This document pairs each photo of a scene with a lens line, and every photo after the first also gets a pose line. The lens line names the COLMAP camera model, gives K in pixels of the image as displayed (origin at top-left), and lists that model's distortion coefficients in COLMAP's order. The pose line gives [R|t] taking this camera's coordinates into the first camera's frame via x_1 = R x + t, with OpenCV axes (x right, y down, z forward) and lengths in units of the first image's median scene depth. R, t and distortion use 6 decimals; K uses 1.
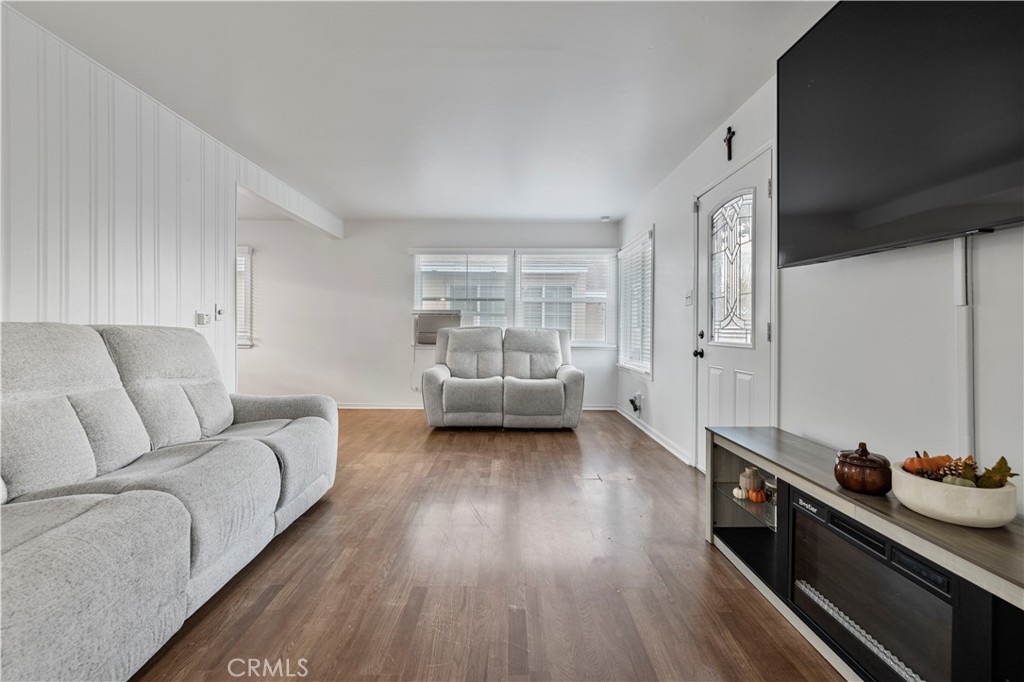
lens RADIAL K [[435.0, 0, 509.0], [0, 435.0, 329.8], [0, 0, 1]] dist [0.004952, 0.000777]
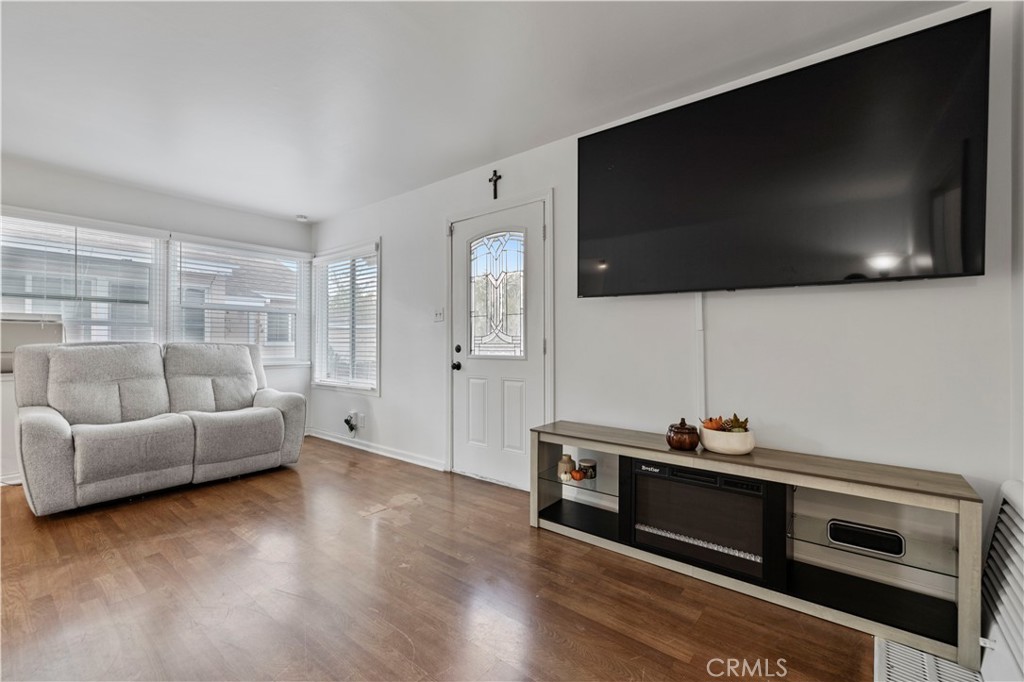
lens RADIAL K [[435.0, 0, 505.8], [0, 435.0, 340.2], [0, 0, 1]] dist [0.004952, 0.000777]
pose [[0.635254, -0.000880, 0.772303, -0.321782], [0.006027, 0.999975, -0.003817, -0.005428], [-0.772280, 0.007080, 0.635243, 0.208892]]
